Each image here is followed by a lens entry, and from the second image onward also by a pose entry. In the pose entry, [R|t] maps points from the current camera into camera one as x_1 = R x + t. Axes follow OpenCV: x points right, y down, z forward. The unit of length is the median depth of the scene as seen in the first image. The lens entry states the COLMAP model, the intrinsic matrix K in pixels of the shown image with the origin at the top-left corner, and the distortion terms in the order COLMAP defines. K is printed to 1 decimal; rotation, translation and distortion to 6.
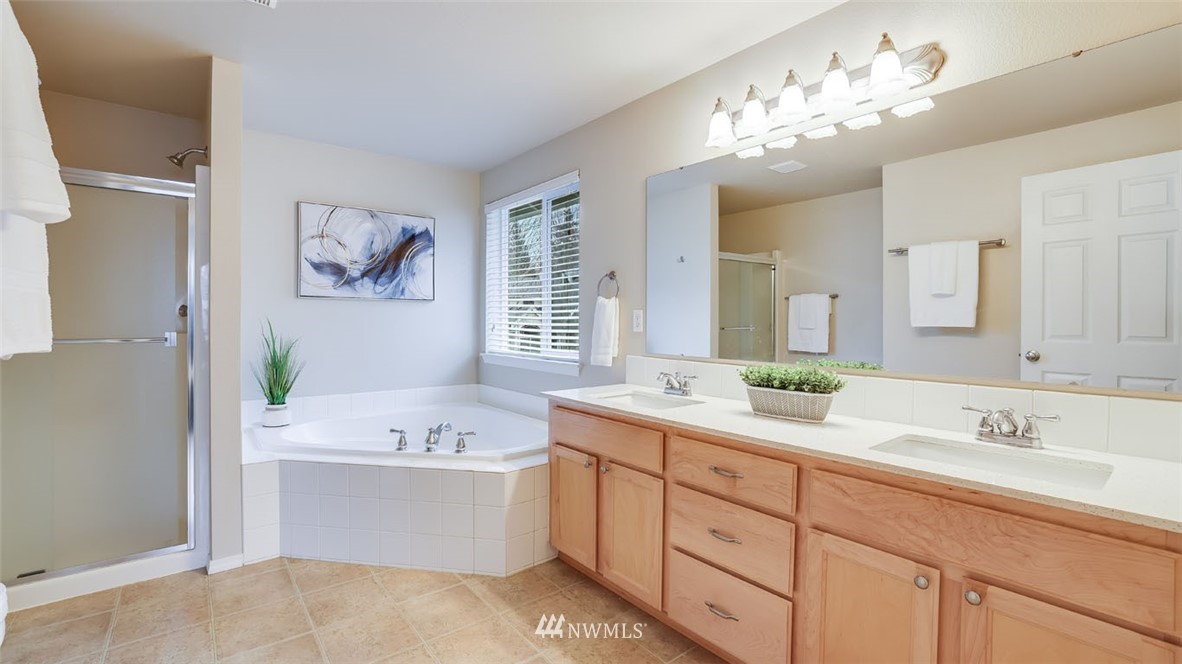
lens RADIAL K [[519.8, 0, 572.6], [0, 519.8, 322.8], [0, 0, 1]] dist [-0.049756, 0.019571]
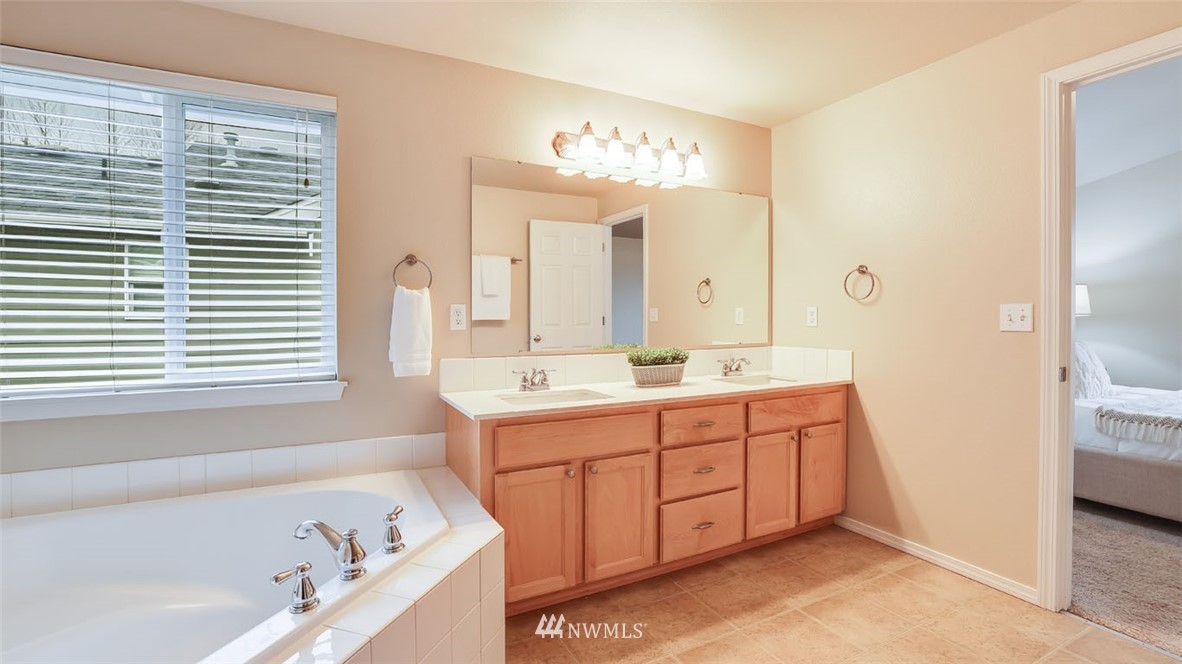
lens RADIAL K [[511.1, 0, 581.5], [0, 511.1, 313.7], [0, 0, 1]] dist [-0.050832, 0.018360]
pose [[0.192049, -0.000672, 0.981385, -0.897738], [0.009891, 0.999950, -0.001251, -0.008111], [-0.981335, 0.009947, 0.192046, 0.852630]]
